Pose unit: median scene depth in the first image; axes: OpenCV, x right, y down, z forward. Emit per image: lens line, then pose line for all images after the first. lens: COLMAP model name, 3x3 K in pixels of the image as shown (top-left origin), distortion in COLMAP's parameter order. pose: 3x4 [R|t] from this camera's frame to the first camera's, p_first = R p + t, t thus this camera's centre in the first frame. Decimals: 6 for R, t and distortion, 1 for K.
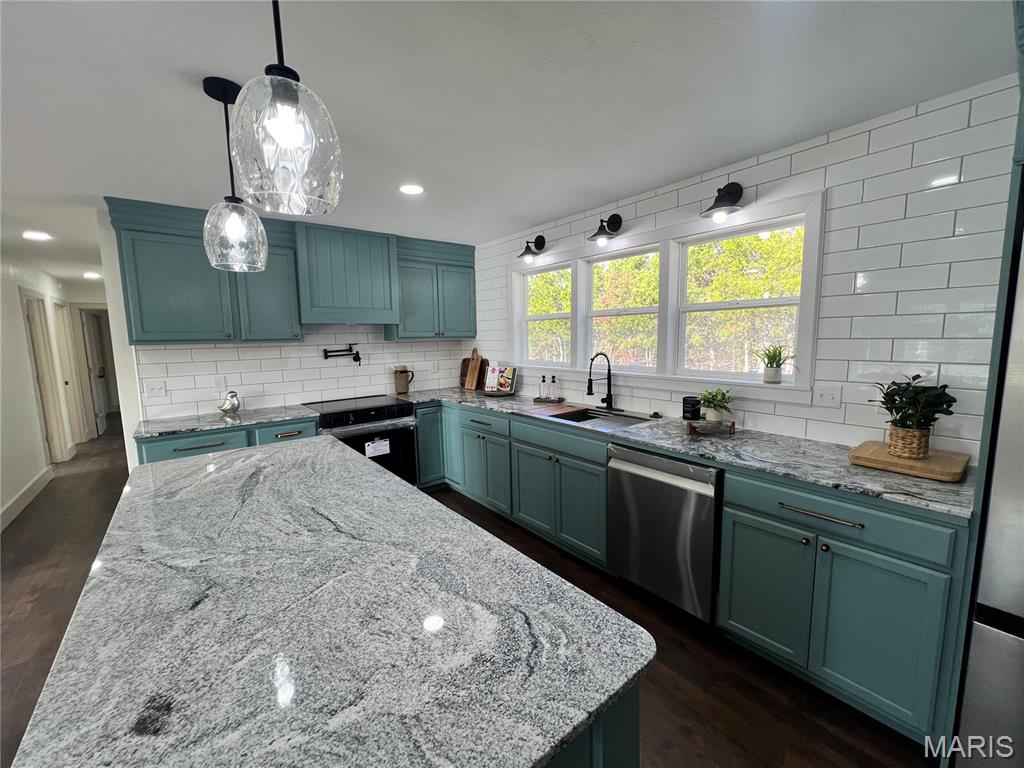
lens RADIAL K [[409.9, 0, 508.6], [0, 409.9, 384.6], [0, 0, 1]] dist [-0.000567, 0.000231]
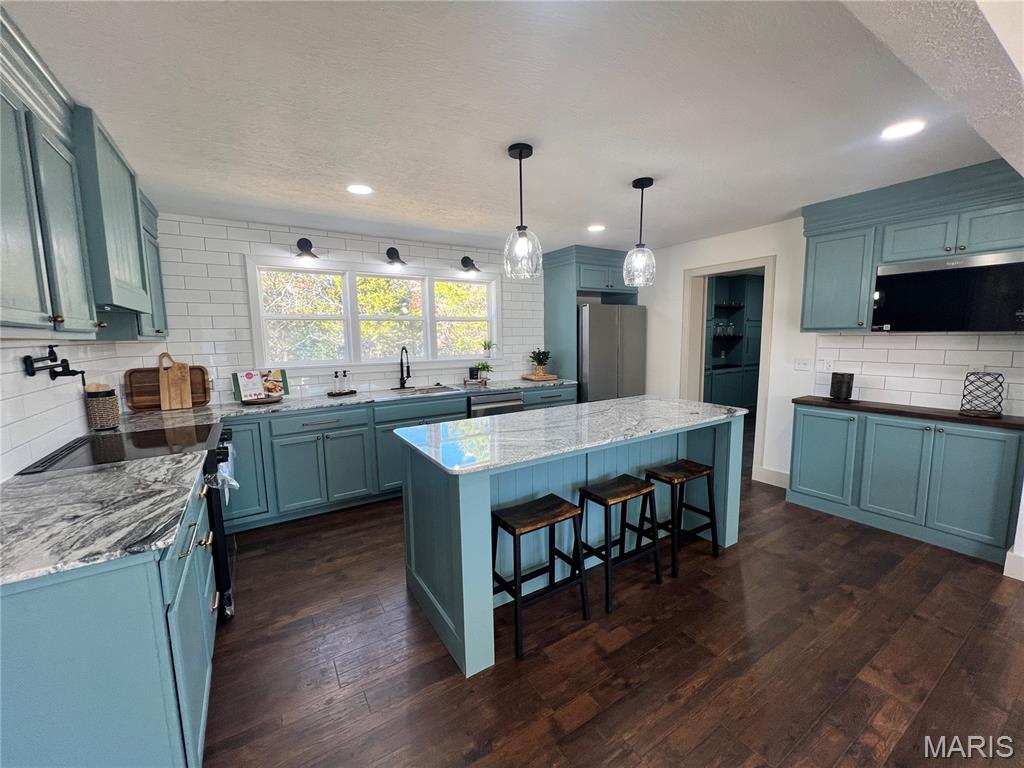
lens RADIAL K [[410.1, 0, 510.9], [0, 410.1, 384.6], [0, 0, 1]] dist [-0.001219, 0.000165]
pose [[0.113708, -0.101756, 0.988290, -1.455990], [0.131005, 0.987591, 0.086611, -0.032660], [-0.984839, 0.119623, 0.125628, 0.637174]]
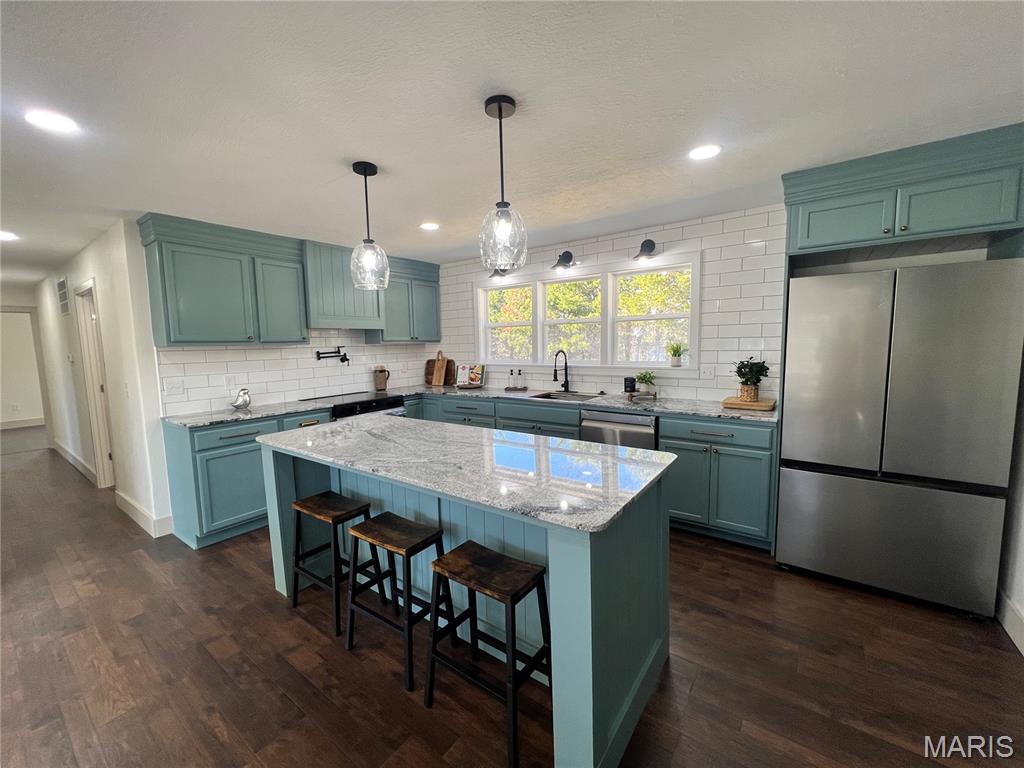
lens RADIAL K [[410.1, 0, 508.6], [0, 410.1, 383.9], [0, 0, 1]] dist [-0.001219, 0.000165]
pose [[0.964813, -0.028163, 0.261426, -0.403450], [0.034365, 0.999225, -0.019182, 0.071687], [-0.260683, 0.027491, 0.965033, -0.365503]]
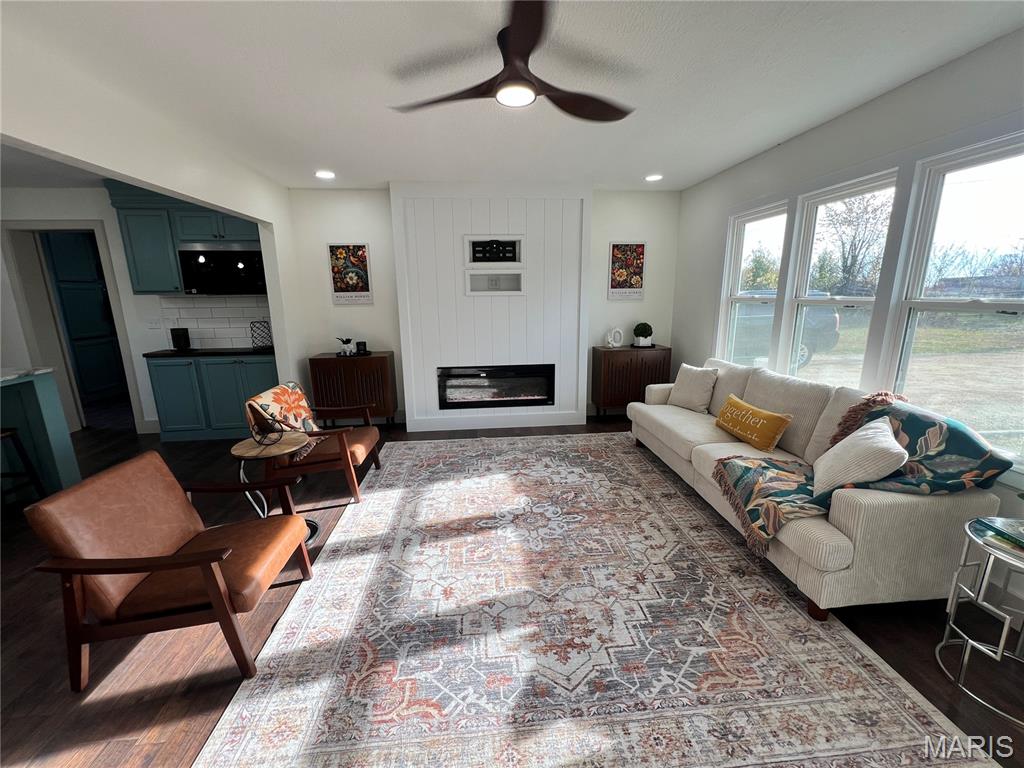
lens RADIAL K [[410.1, 0, 510.3], [0, 410.1, 384.3], [0, 0, 1]] dist [-0.001219, 0.000165]
pose [[-0.833820, -0.090979, 0.544488, -2.103016], [0.093050, 0.949050, 0.301073, 0.032952], [-0.544138, 0.301705, -0.782872, 0.355003]]
